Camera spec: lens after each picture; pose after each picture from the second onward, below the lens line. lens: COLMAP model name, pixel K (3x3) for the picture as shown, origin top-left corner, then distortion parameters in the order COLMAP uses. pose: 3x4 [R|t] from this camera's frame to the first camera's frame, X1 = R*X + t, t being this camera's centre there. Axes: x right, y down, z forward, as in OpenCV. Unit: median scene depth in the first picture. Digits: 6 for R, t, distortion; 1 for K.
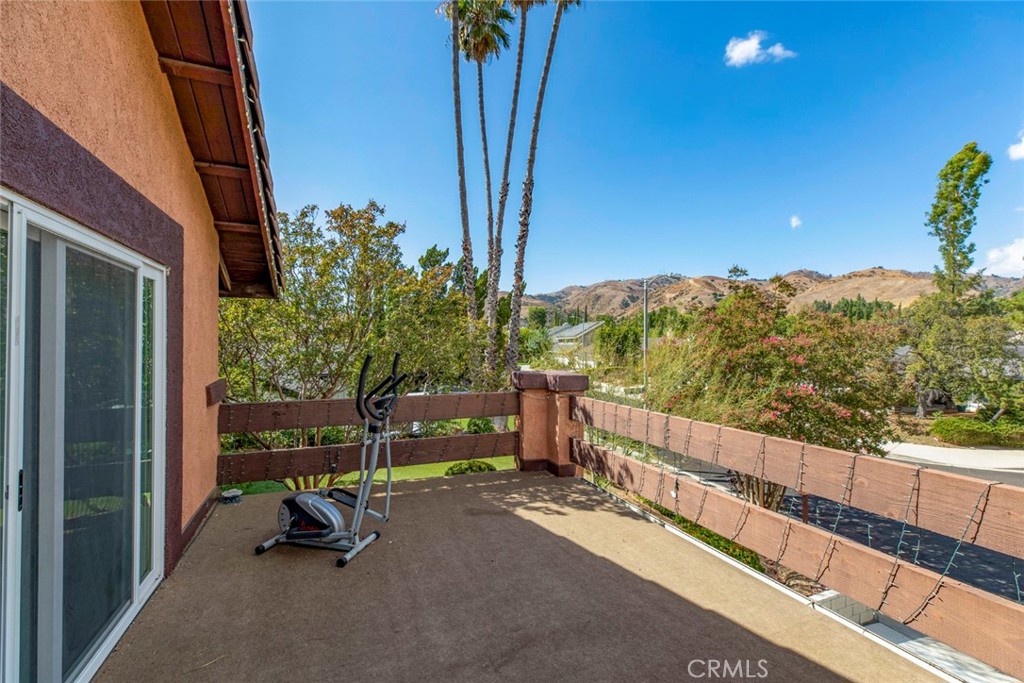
lens RADIAL K [[469.2, 0, 512.0], [0, 469.2, 341.5], [0, 0, 1]] dist [-0.001873, 0.000454]
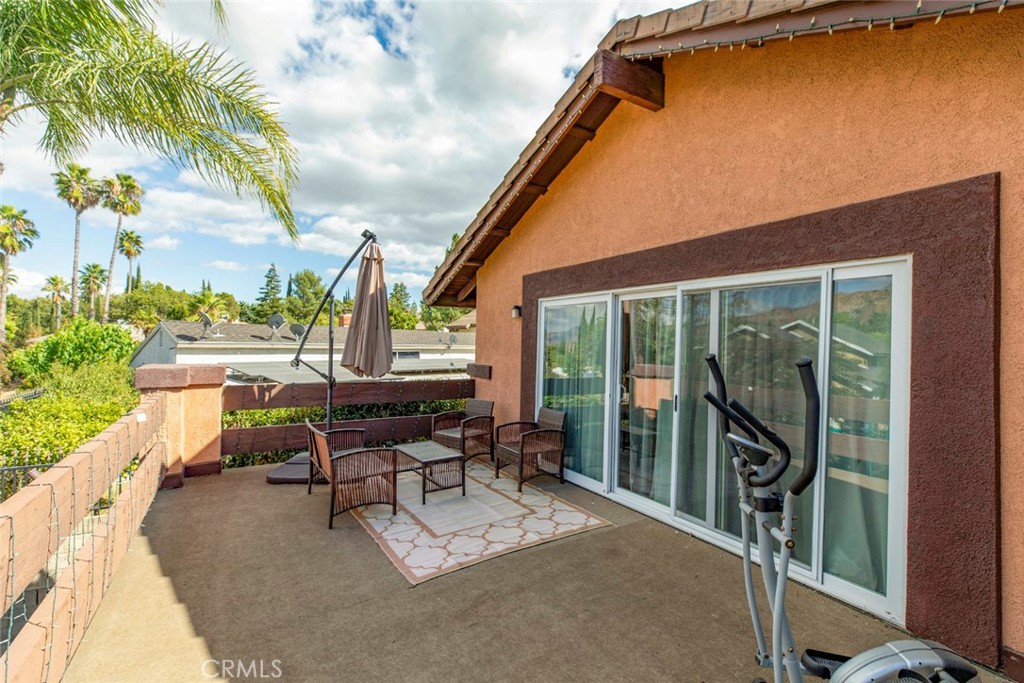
lens RADIAL K [[469.2, 0, 512.0], [0, 469.2, 341.5], [0, 0, 1]] dist [-0.001873, 0.000454]
pose [[-0.988217, -0.028006, -0.150475, 0.094713], [-0.027278, 0.999604, -0.006901, 0.021937], [0.150608, -0.002716, -0.988590, 1.965226]]
